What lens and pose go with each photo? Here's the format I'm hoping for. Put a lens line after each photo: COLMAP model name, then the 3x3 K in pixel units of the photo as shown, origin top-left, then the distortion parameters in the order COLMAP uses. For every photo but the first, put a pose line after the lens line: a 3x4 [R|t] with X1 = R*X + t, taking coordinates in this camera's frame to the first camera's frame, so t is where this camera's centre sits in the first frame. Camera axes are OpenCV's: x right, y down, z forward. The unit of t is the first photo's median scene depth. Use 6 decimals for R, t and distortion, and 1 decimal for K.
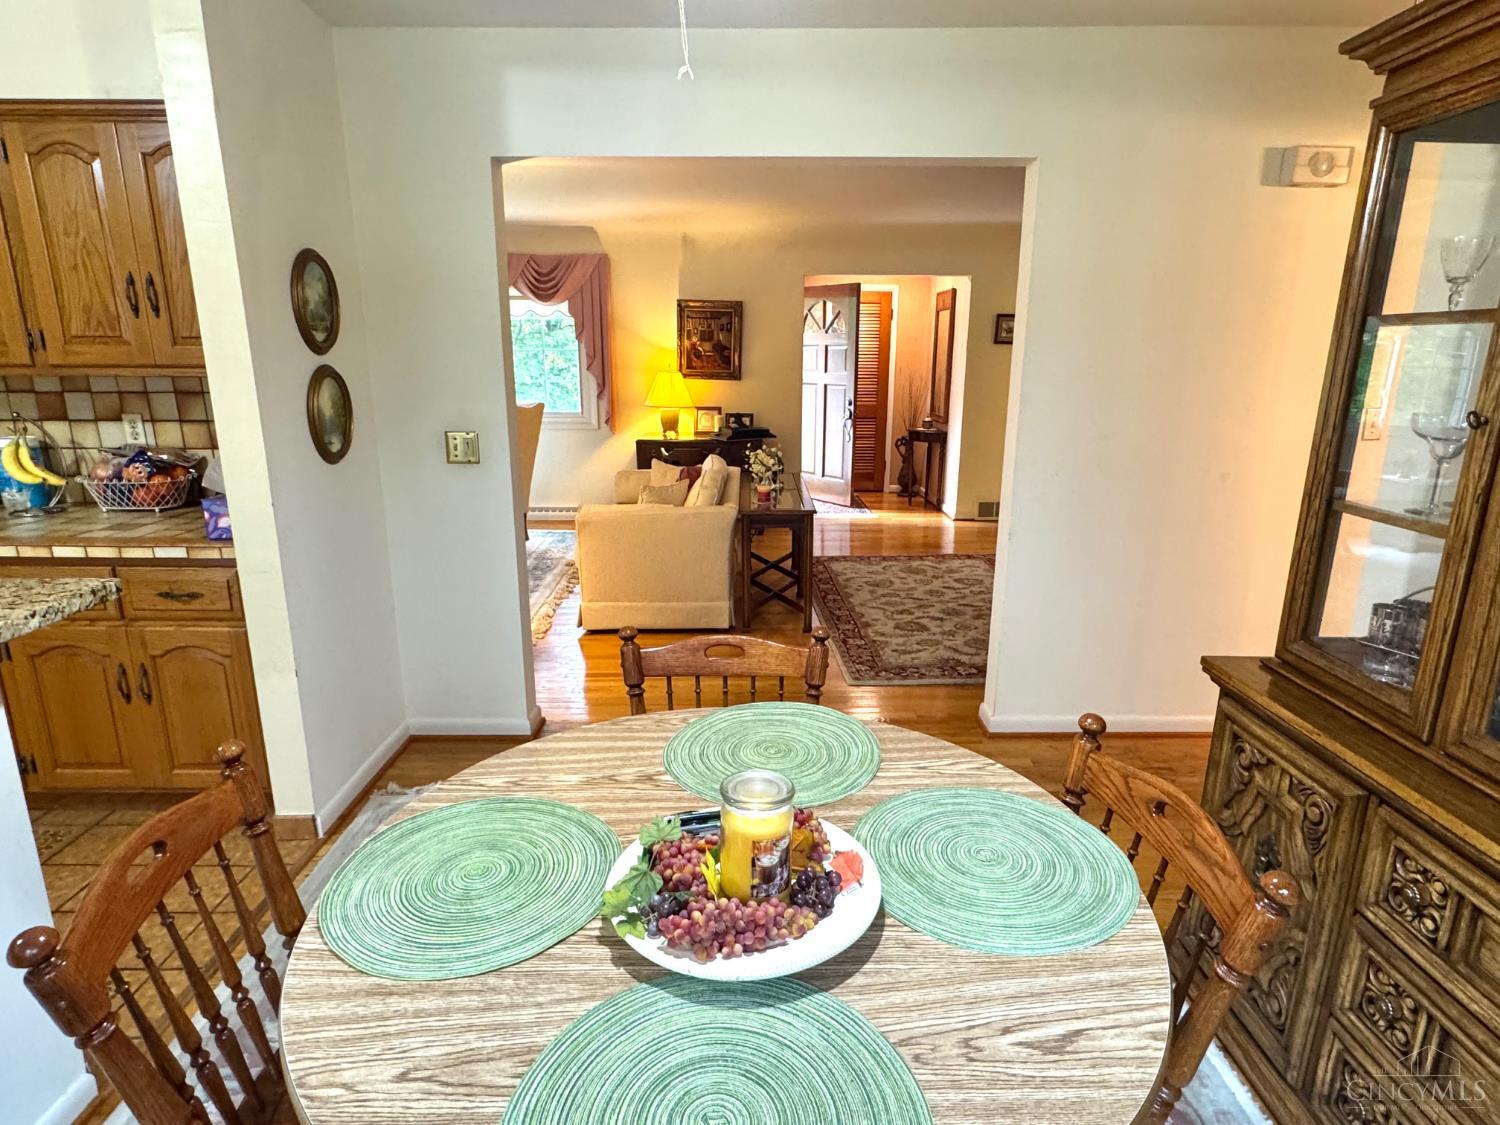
lens RADIAL K [[822.6, 0, 749.7], [0, 822.6, 564.9], [0, 0, 1]] dist [-0.001073, -0.000270]
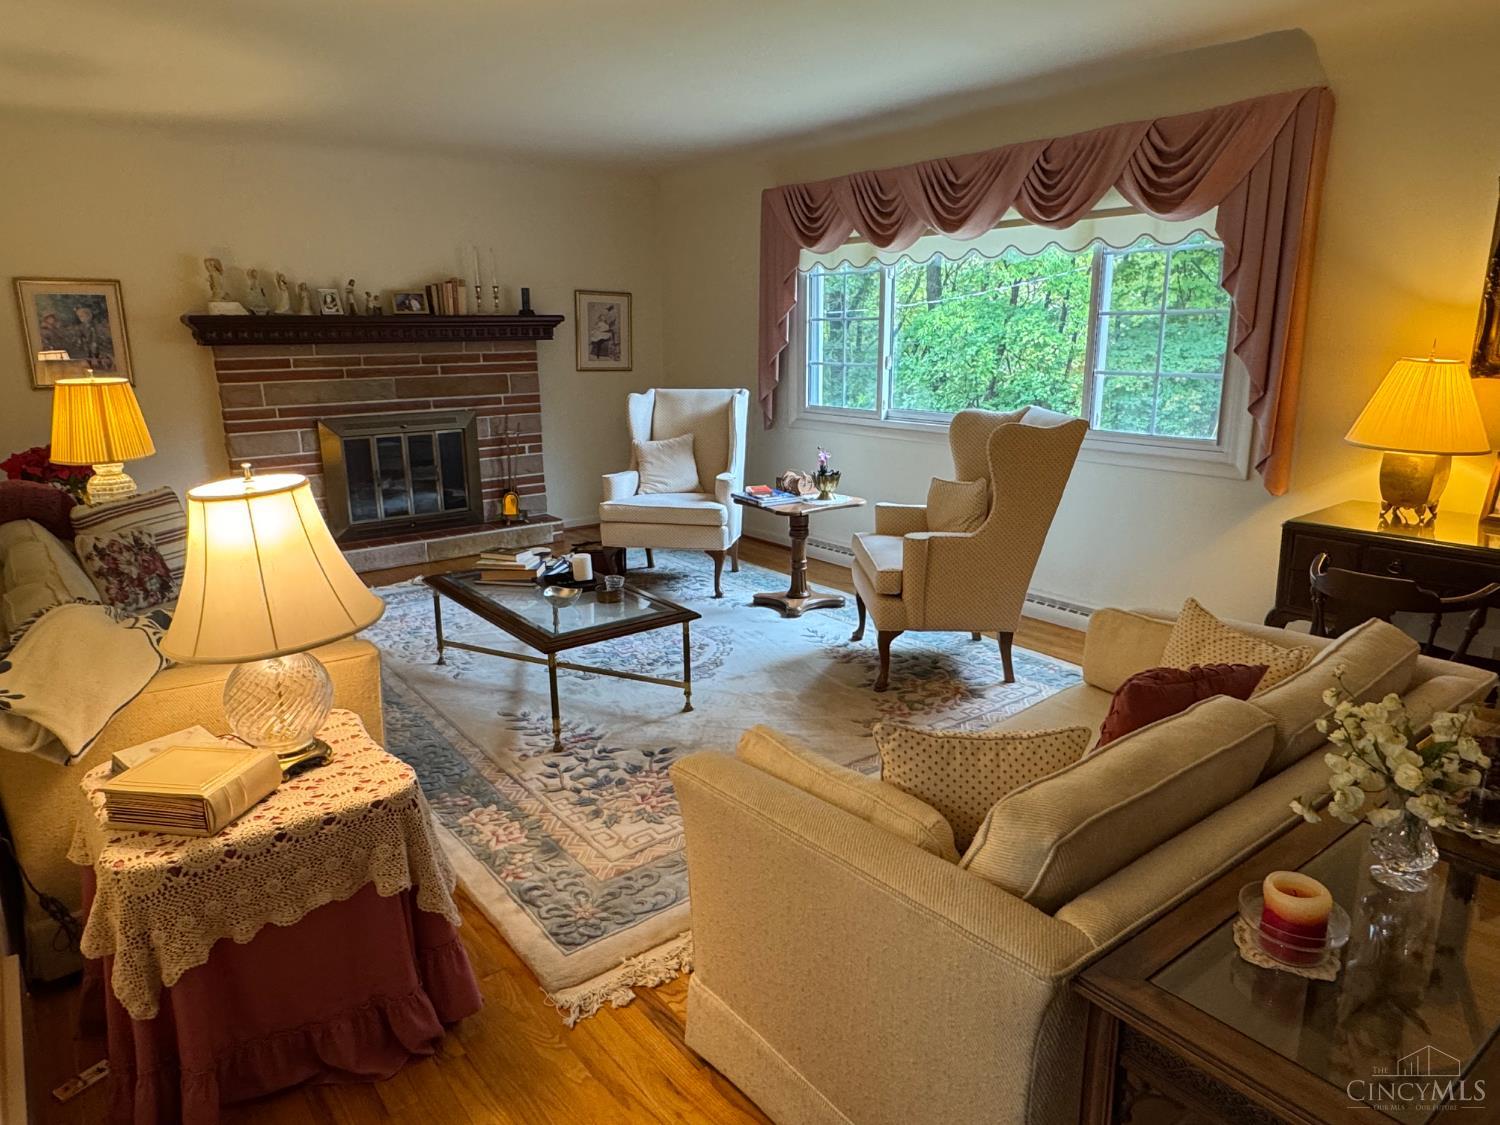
lens RADIAL K [[949.6, 0, 742.8], [0, 949.6, 559.4], [0, 0, 1]] dist [-0.004190, 0.000272]
pose [[0.585476, 0.182771, -0.789818, 0.084819], [-0.194019, 0.977532, 0.082388, -0.115740], [0.787130, 0.105003, 0.607783, 0.477797]]
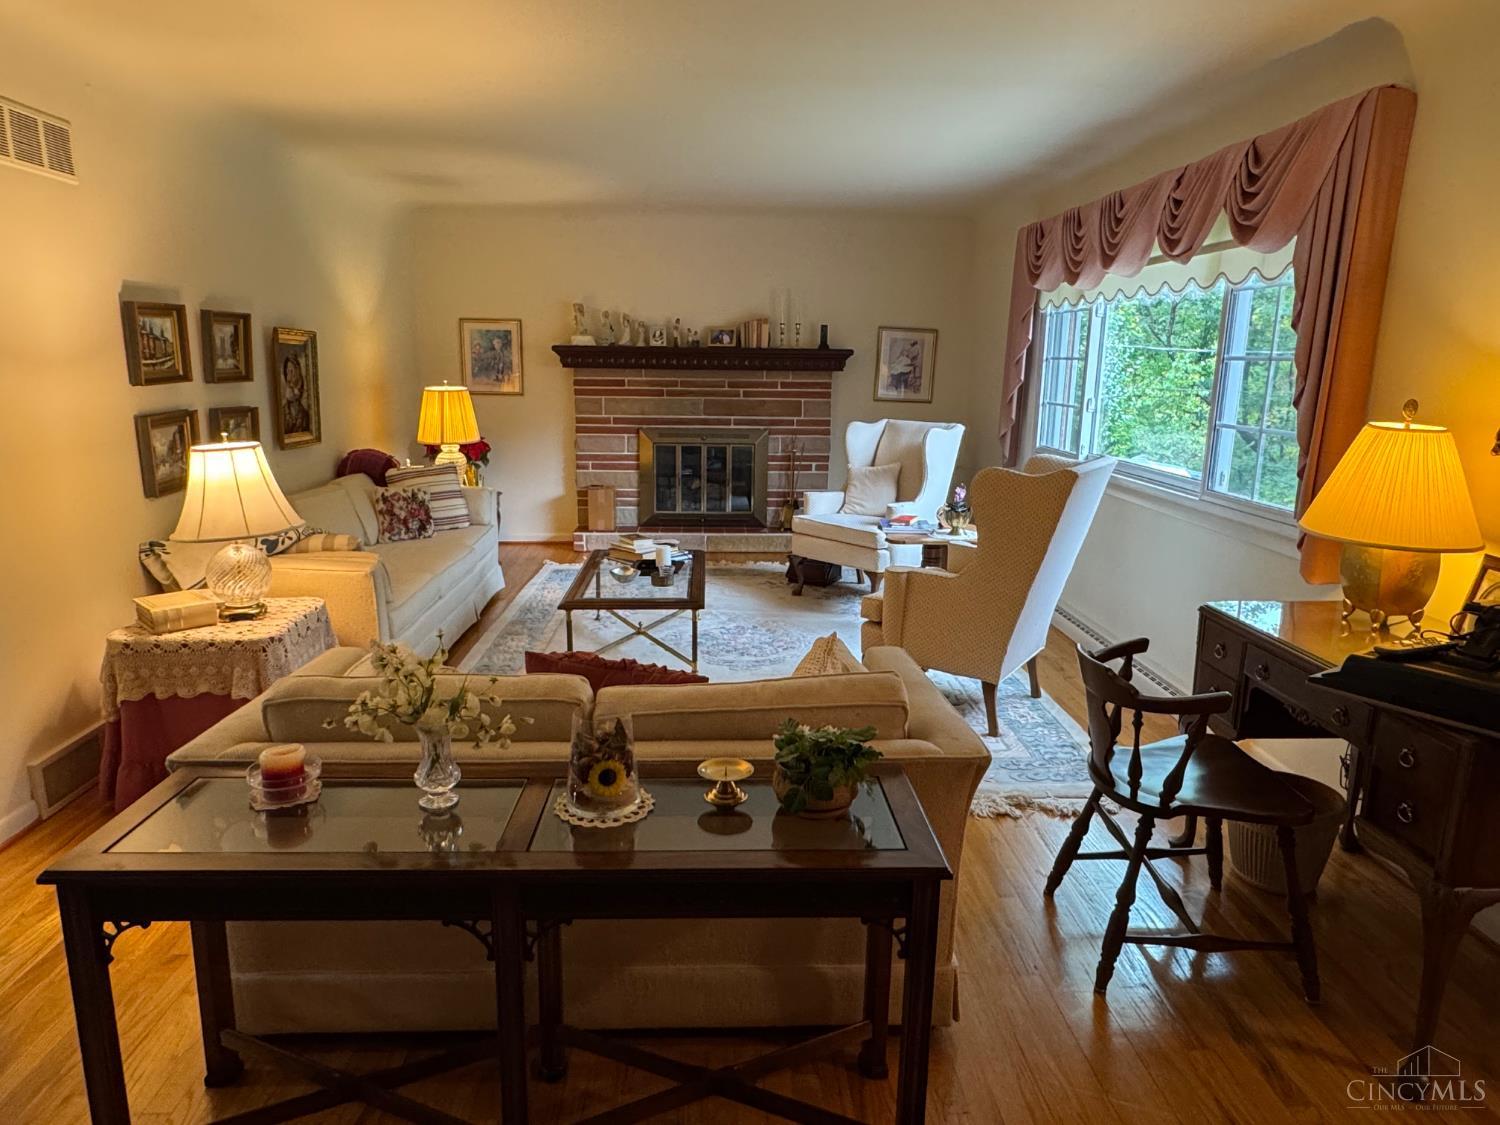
lens RADIAL K [[949.6, 0, 740.9], [0, 949.6, 560.1], [0, 0, 1]] dist [-0.004190, 0.000272]
pose [[0.013082, 0.204951, -0.978685, 0.252895], [-0.266574, 0.944060, 0.194137, -0.190466], [0.963726, 0.258352, 0.066985, 0.751241]]
